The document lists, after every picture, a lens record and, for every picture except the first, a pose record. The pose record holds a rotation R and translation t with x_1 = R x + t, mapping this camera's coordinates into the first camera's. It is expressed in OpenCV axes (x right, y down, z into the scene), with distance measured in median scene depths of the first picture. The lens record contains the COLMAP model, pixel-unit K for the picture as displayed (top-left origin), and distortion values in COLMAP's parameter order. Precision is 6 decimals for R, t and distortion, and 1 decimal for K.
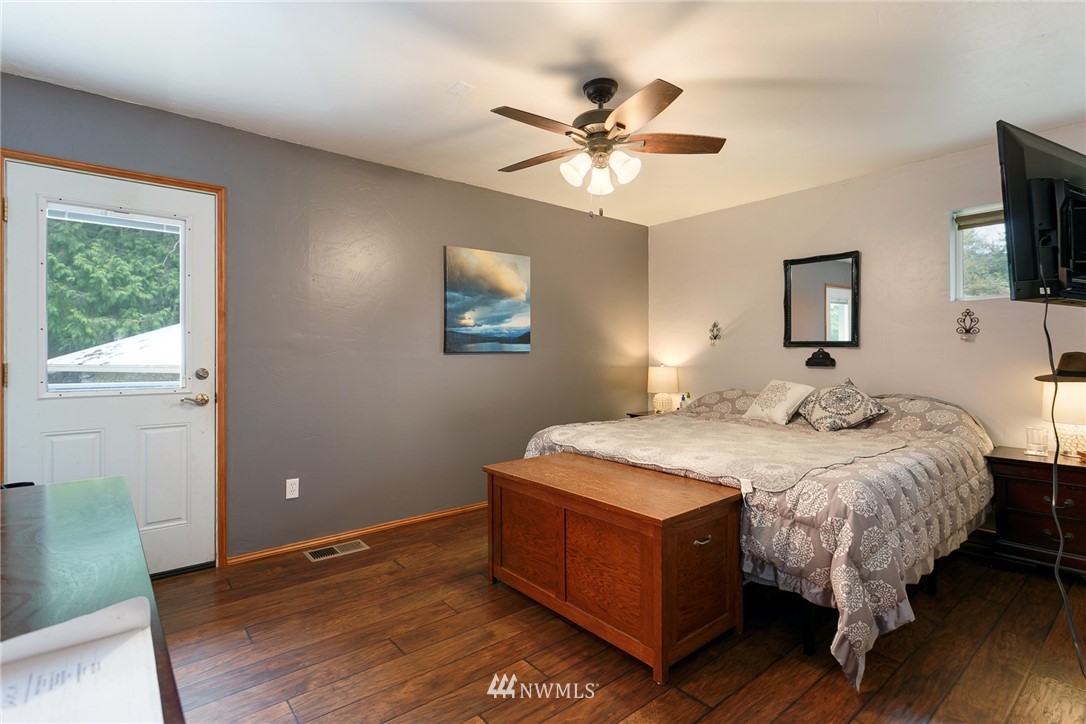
lens RADIAL K [[532.1, 0, 543.0], [0, 532.1, 362.0], [0, 0, 1]] dist [0.010924, 0.000148]
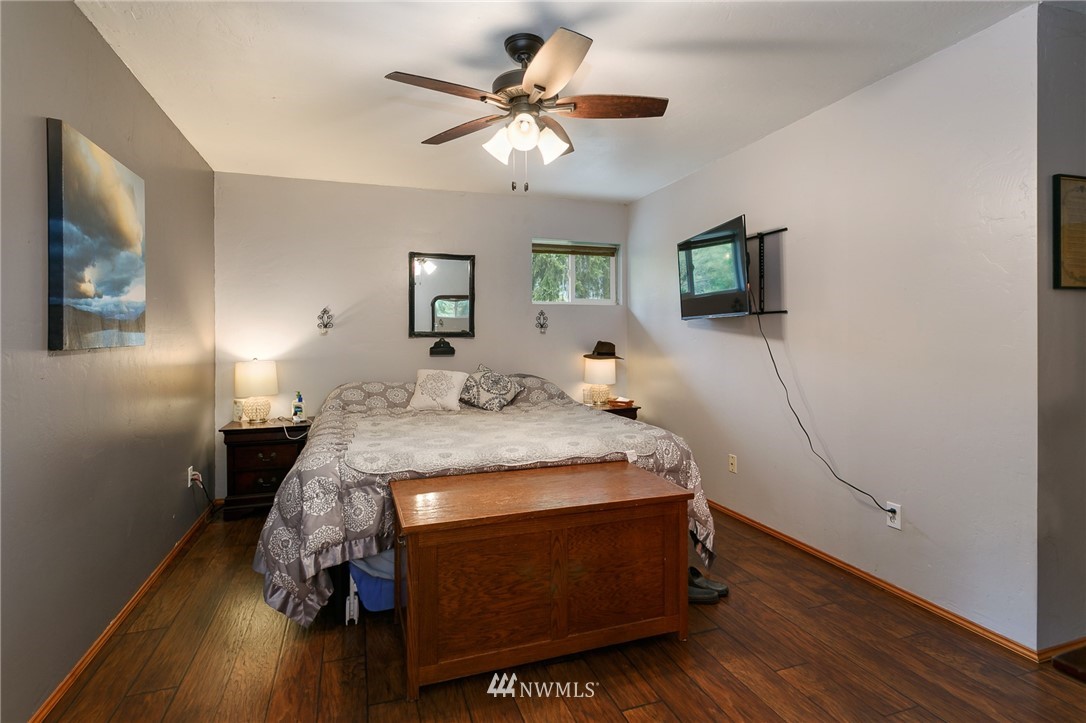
lens RADIAL K [[548.0, 0, 545.7], [0, 548.0, 338.2], [0, 0, 1]] dist [0.001232, 0.000150]
pose [[0.342462, -0.004244, 0.939522, -0.478692], [0.021430, 0.999765, -0.003295, -0.017946], [-0.939287, 0.021263, 0.342473, 0.430699]]
